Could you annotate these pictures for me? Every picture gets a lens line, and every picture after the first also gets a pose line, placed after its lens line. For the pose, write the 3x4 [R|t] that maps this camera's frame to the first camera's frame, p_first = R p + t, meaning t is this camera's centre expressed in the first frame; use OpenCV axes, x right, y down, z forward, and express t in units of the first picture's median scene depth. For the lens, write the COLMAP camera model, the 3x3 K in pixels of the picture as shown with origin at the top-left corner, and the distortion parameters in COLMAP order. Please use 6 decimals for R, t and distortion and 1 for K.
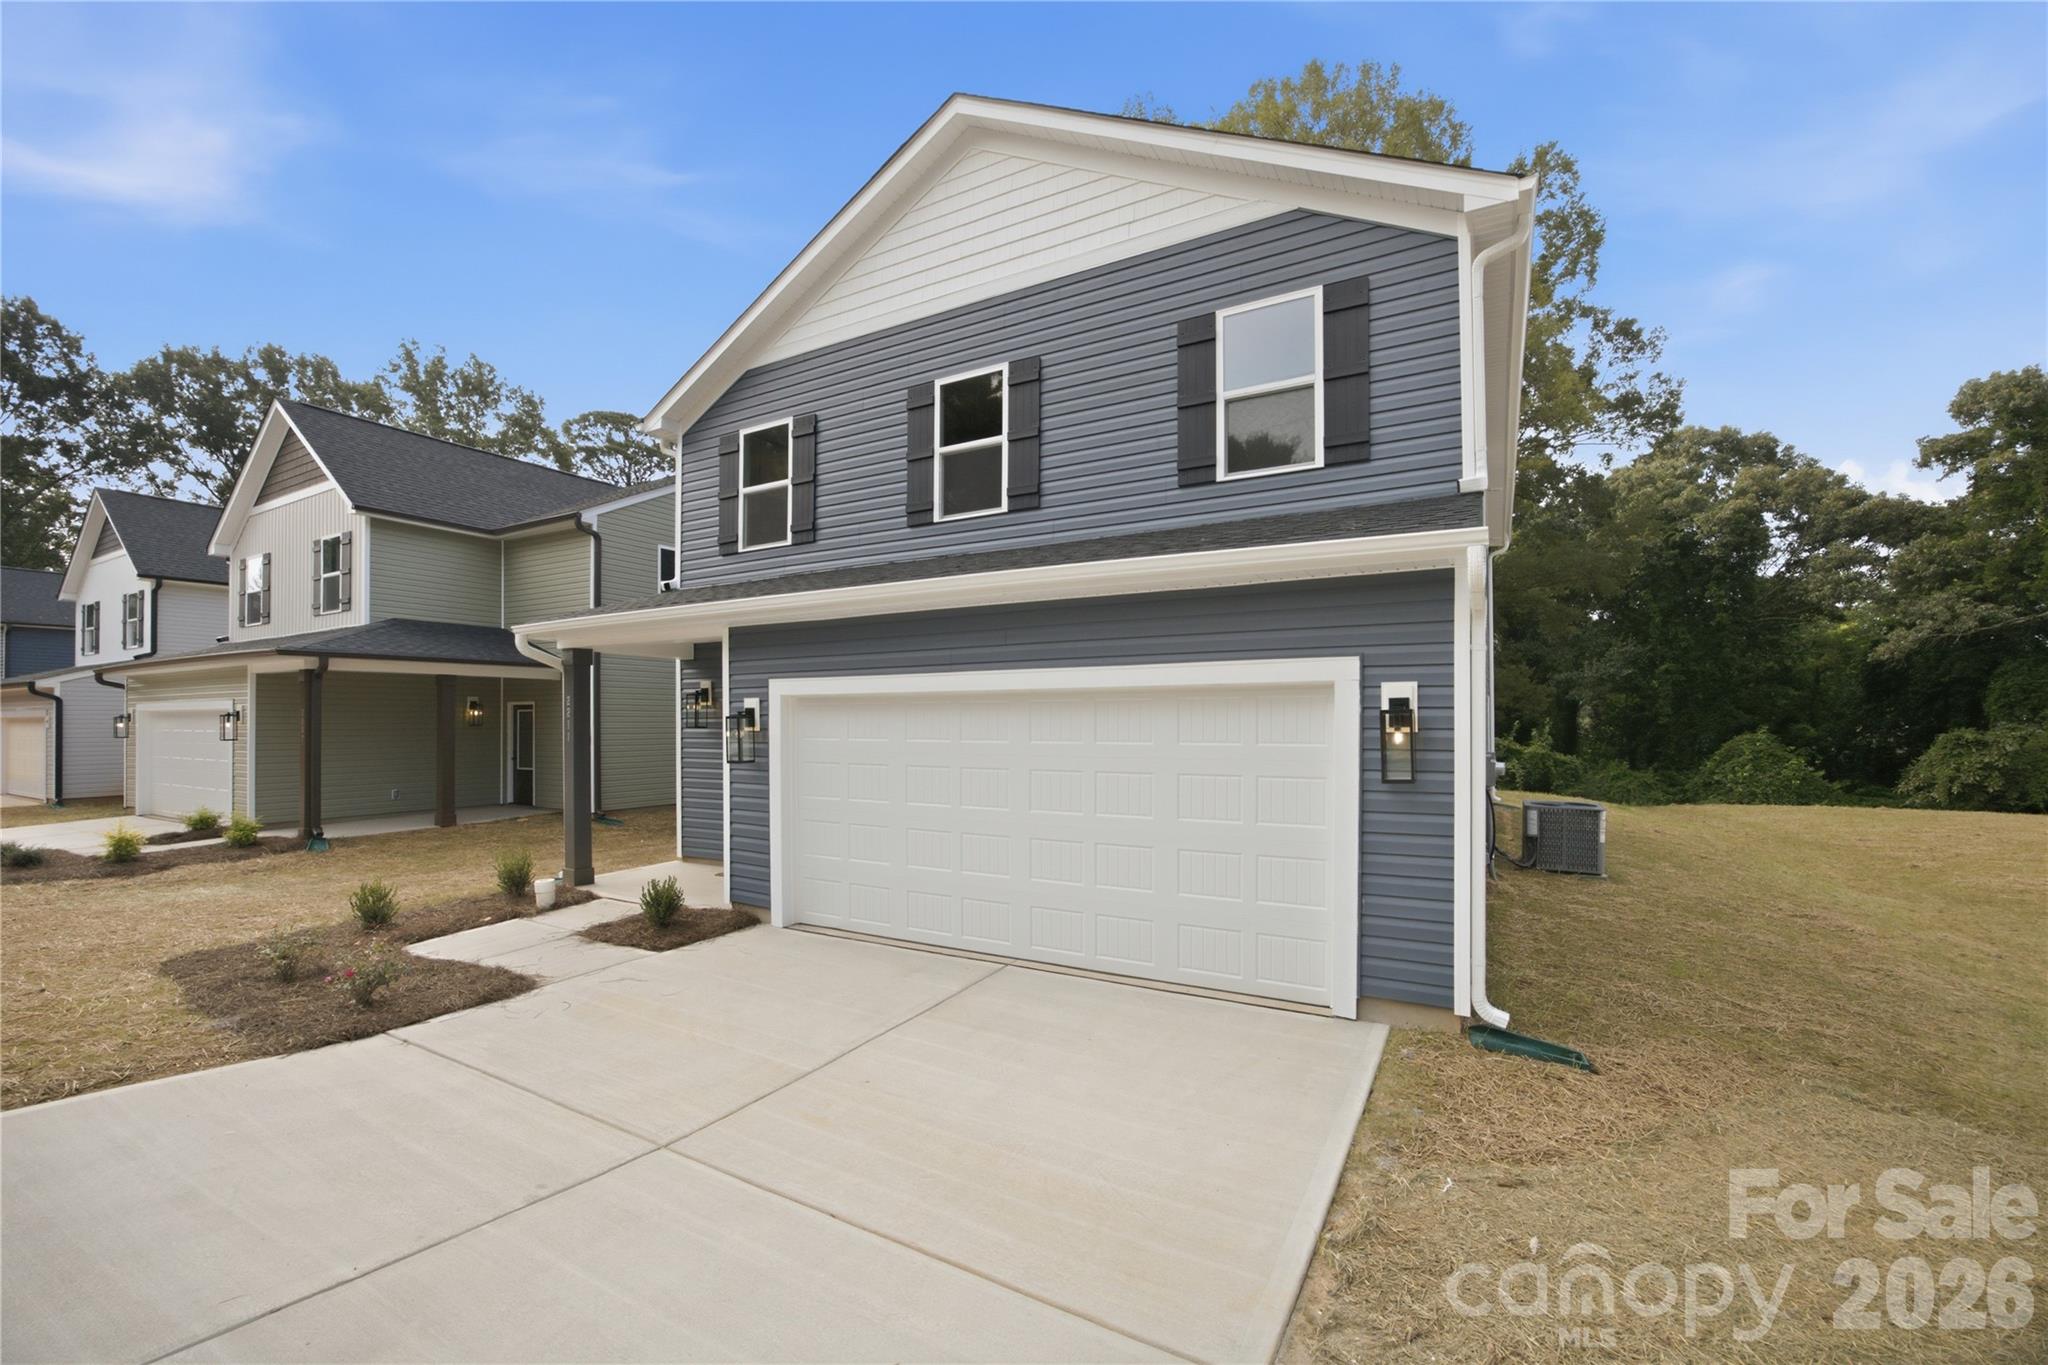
lens RADIAL K [[832.1, 0, 1024.2], [0, 832.1, 716.9], [0, 0, 1]] dist [-0.016019, 0.000054]
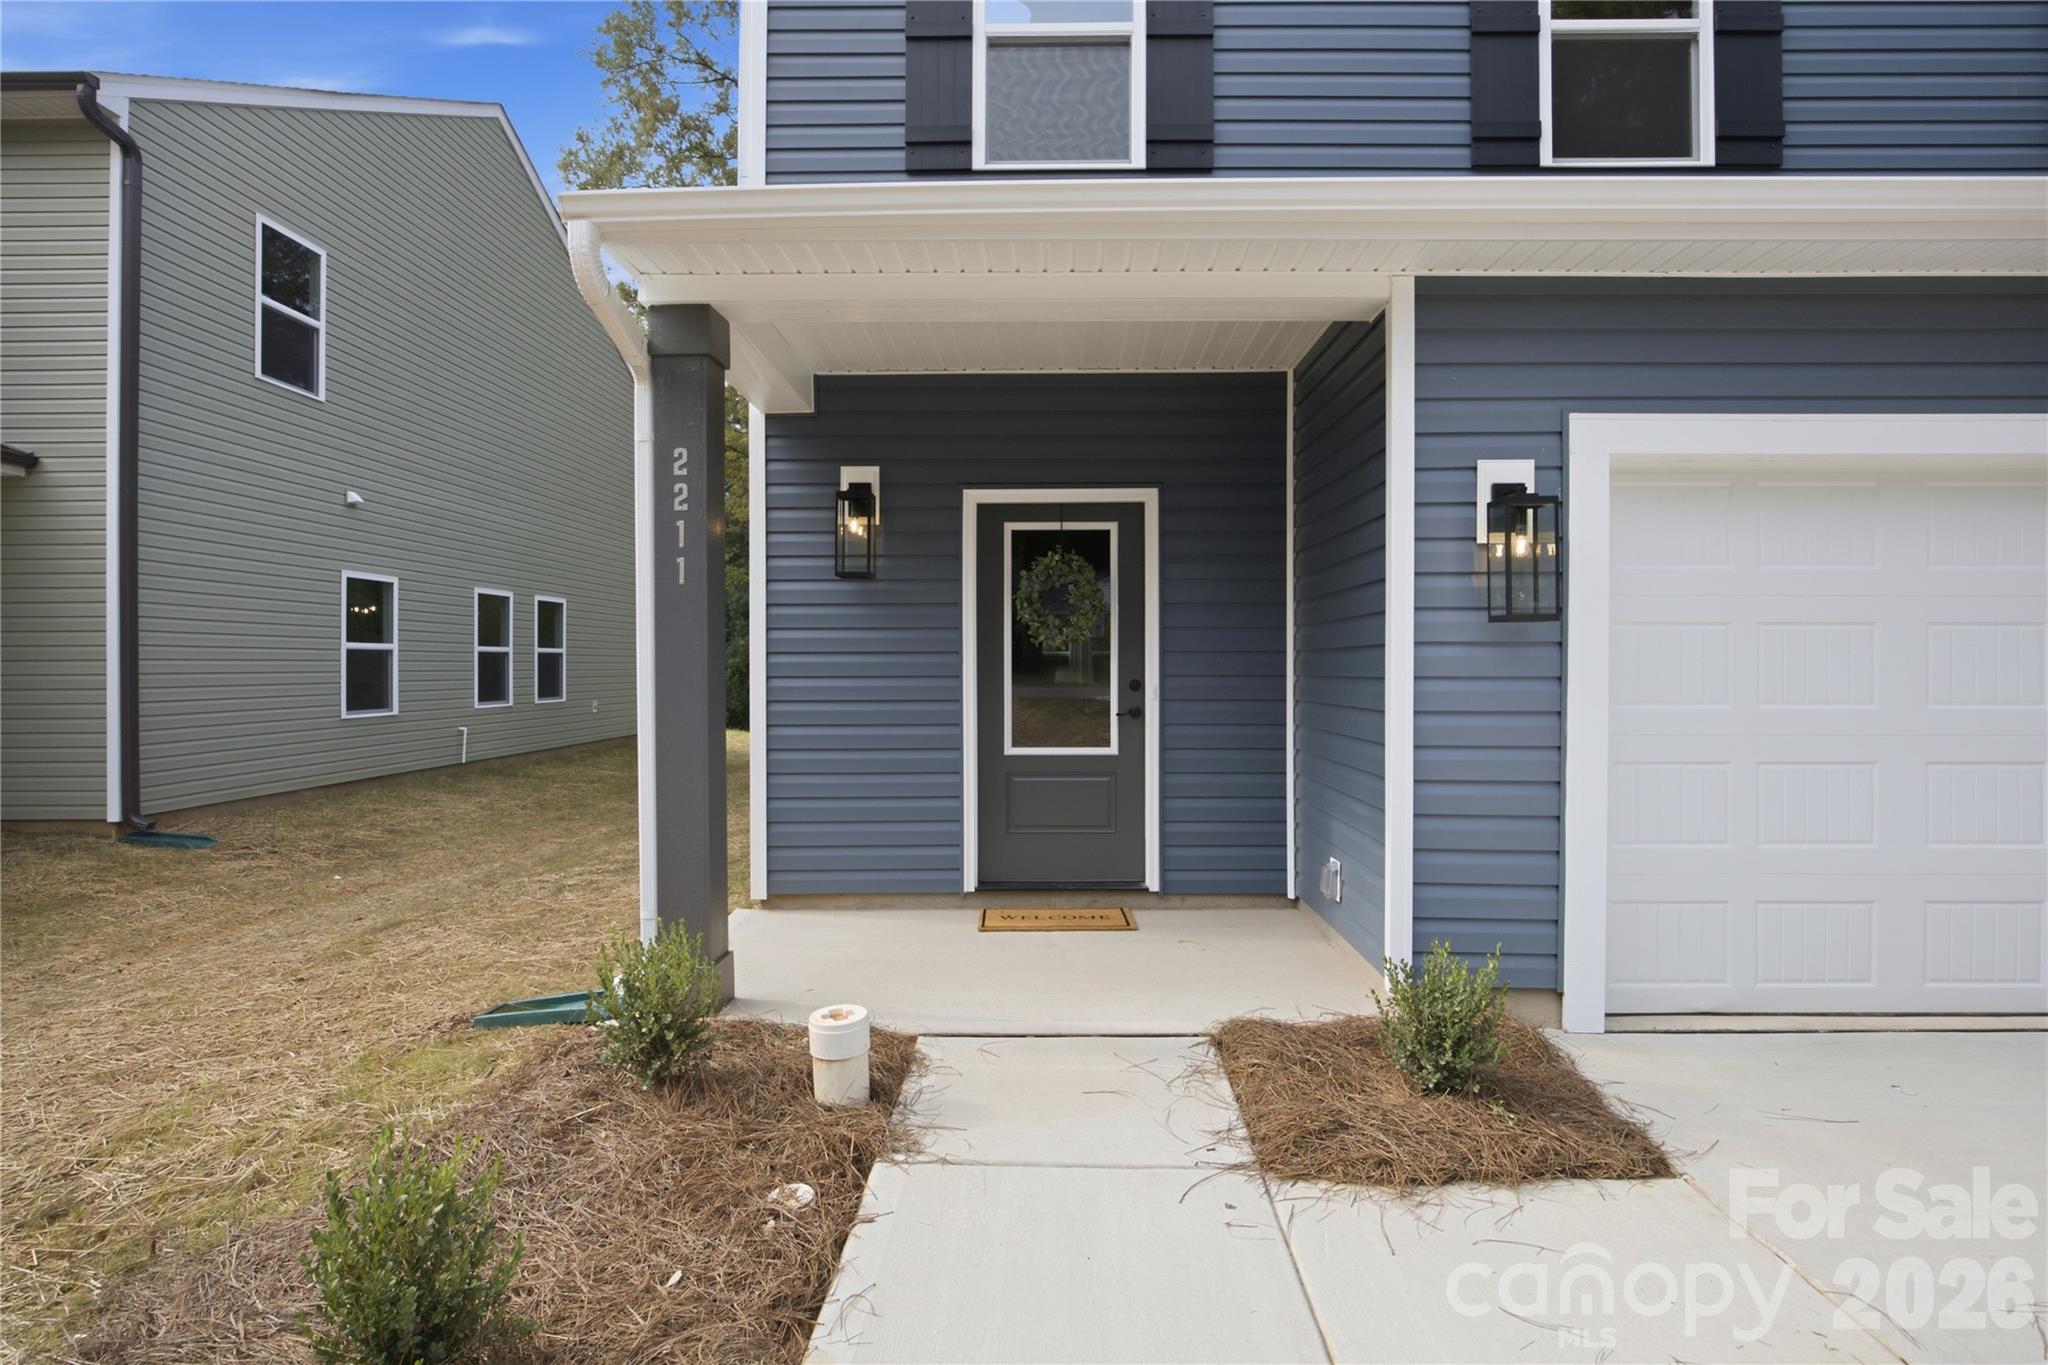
lens RADIAL K [[1040.5, 0, 1033.2], [0, 1040.5, 665.4], [0, 0, 1]] dist [-0.013264, 0.001072]
pose [[0.872050, 0.001092, 0.489415, -0.783923], [-0.002312, 0.999996, 0.001888, 0.076300], [-0.489411, -0.002778, 0.872049, 0.702546]]
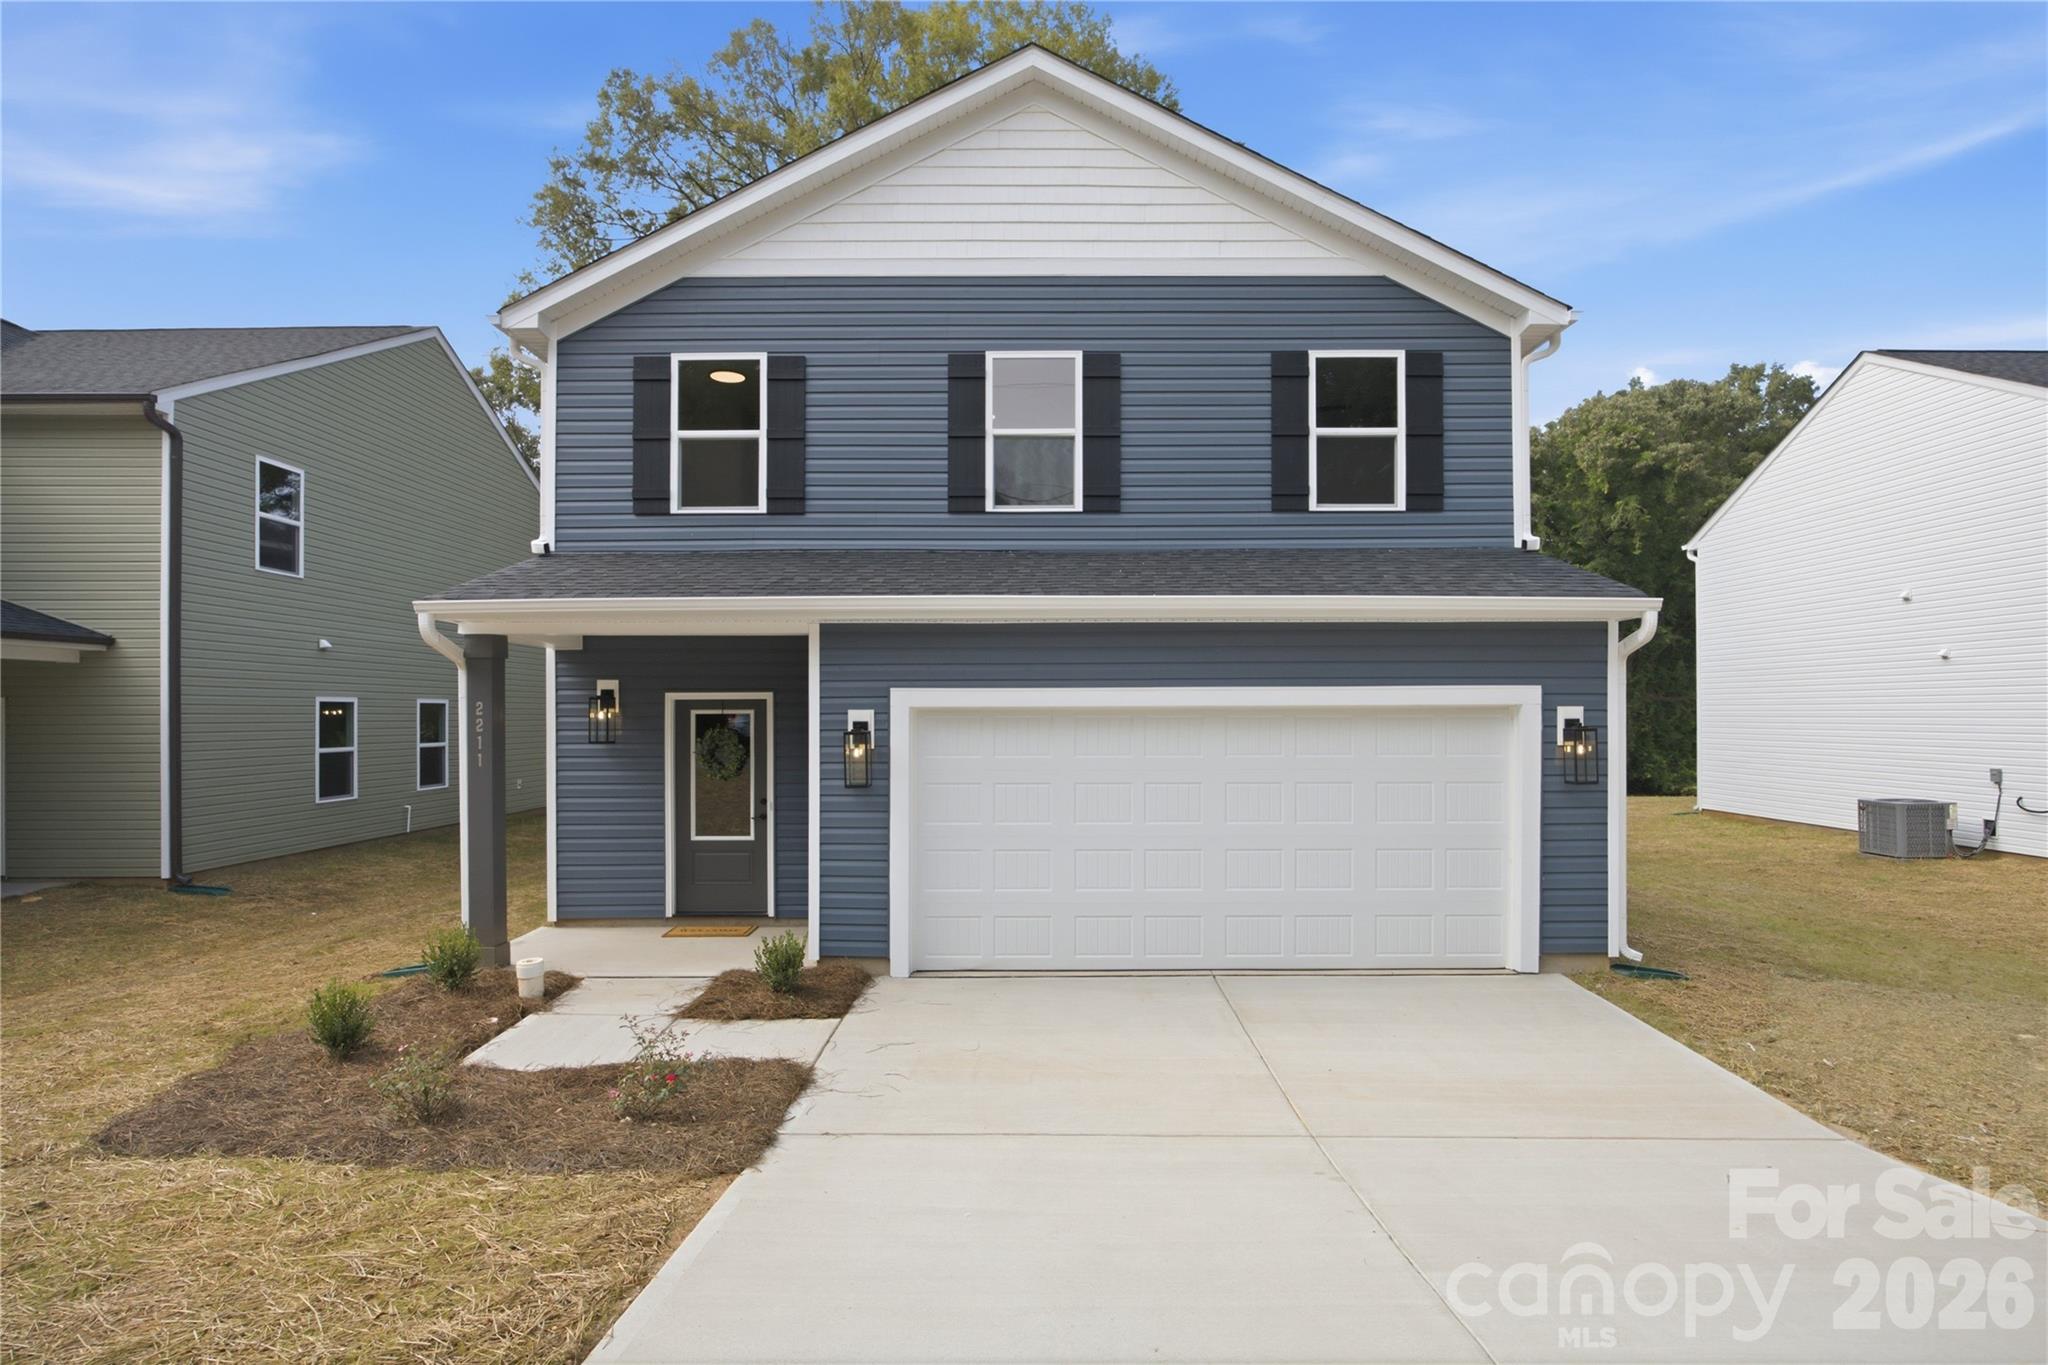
lens RADIAL K [[1070.6, 0, 1025.3], [0, 1070.6, 711.1], [0, 0, 1]] dist [-0.003298, -0.000468]
pose [[0.872617, 0.001495, 0.488402, -0.732405], [-0.001601, 0.999999, -0.000200, -0.022055], [-0.488402, -0.000608, 0.872619, -0.027852]]
